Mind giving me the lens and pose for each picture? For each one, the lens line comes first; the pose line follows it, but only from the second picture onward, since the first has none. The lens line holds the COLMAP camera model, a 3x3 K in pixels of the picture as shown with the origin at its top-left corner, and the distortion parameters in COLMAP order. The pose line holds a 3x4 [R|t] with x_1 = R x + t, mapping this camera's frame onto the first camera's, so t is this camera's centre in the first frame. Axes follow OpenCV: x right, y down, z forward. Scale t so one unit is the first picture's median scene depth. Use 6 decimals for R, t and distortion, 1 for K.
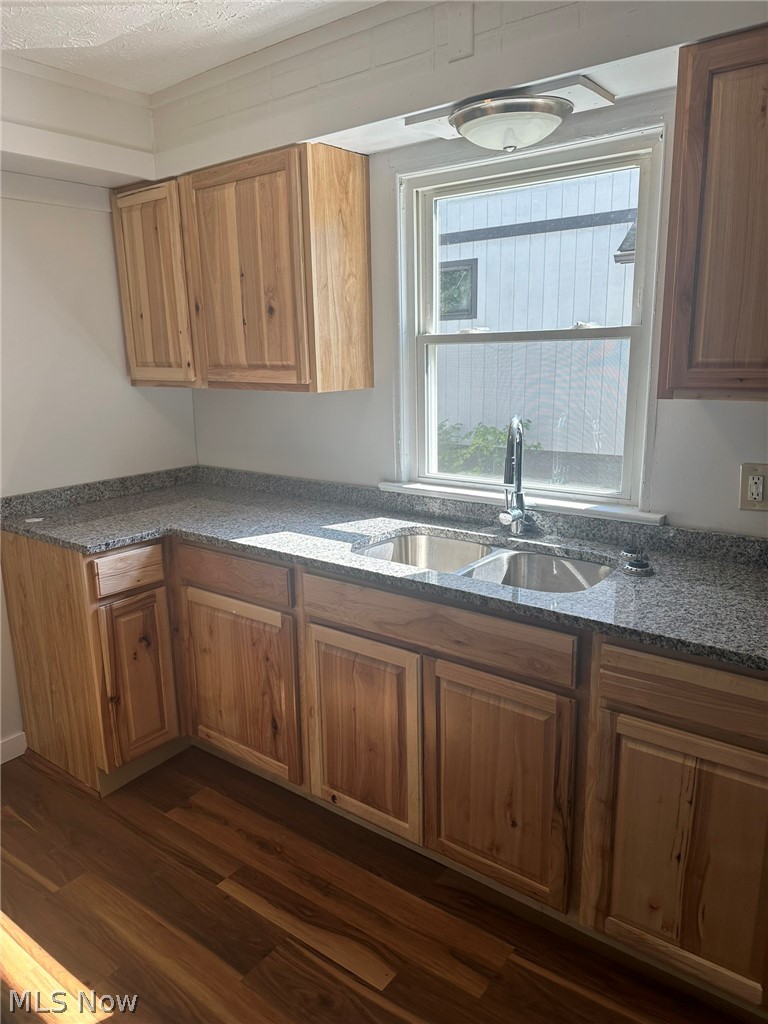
lens RADIAL K [[715.6, 0, 382.9], [0, 715.6, 517.9], [0, 0, 1]] dist [-0.010609, -0.028991]
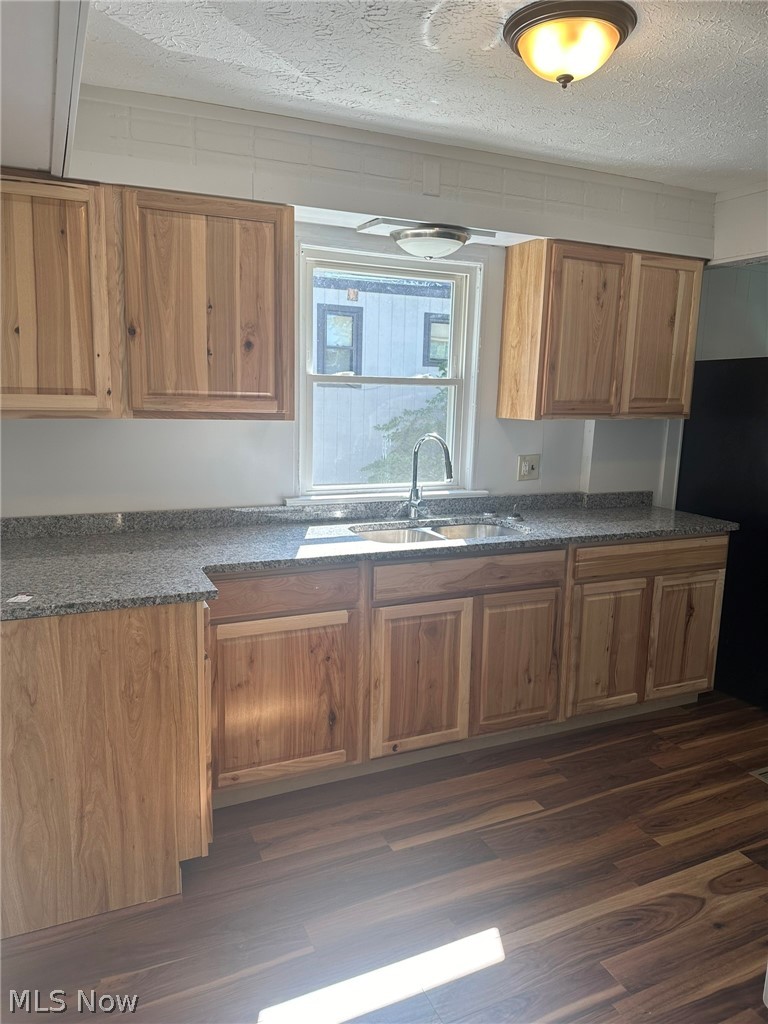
lens RADIAL K [[715.6, 0, 386.1], [0, 715.6, 509.0], [0, 0, 1]] dist [-0.010609, -0.028991]
pose [[0.468797, -0.115313, 0.875747, -1.038560], [0.171711, 0.984426, 0.037705, -0.055819], [-0.866455, 0.132700, 0.481296, 0.348091]]
